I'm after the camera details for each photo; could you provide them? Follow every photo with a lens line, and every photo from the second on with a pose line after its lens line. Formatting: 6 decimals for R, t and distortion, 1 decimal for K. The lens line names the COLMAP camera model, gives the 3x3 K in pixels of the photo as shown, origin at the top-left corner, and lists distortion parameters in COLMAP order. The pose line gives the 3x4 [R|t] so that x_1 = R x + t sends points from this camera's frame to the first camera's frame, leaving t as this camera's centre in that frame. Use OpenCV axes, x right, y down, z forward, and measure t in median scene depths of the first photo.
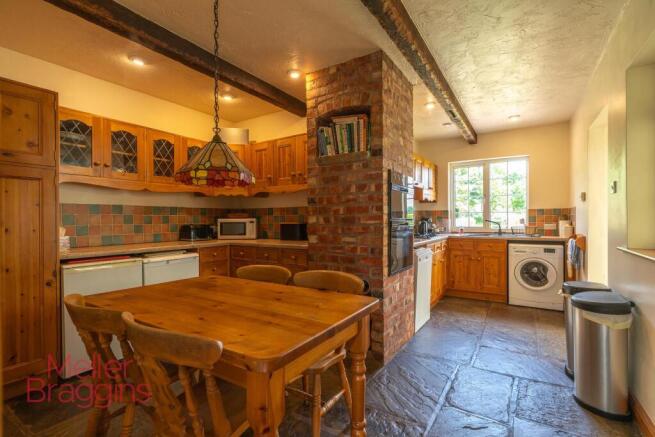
lens RADIAL K [[311.7, 0, 325.8], [0, 311.7, 218.1], [0, 0, 1]] dist [-0.003802, -0.000280]
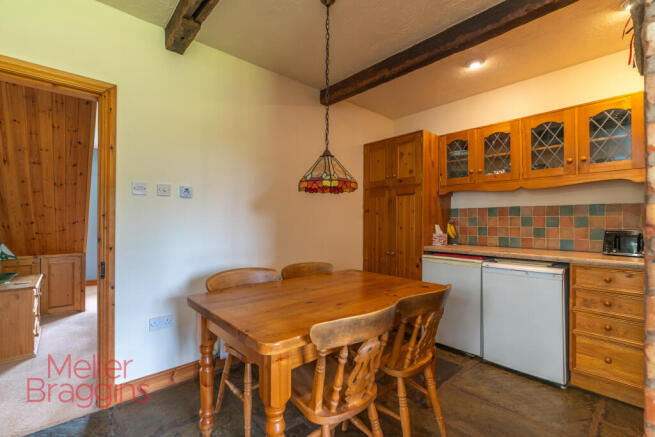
lens RADIAL K [[297.3, 0, 325.3], [0, 297.3, 220.1], [0, 0, 1]] dist [0.005067, 0.000555]
pose [[-0.258054, -0.001934, -0.966129, 0.399720], [-0.001729, 0.999997, -0.001540, 0.002622], [0.966129, 0.001273, -0.258057, 0.697658]]
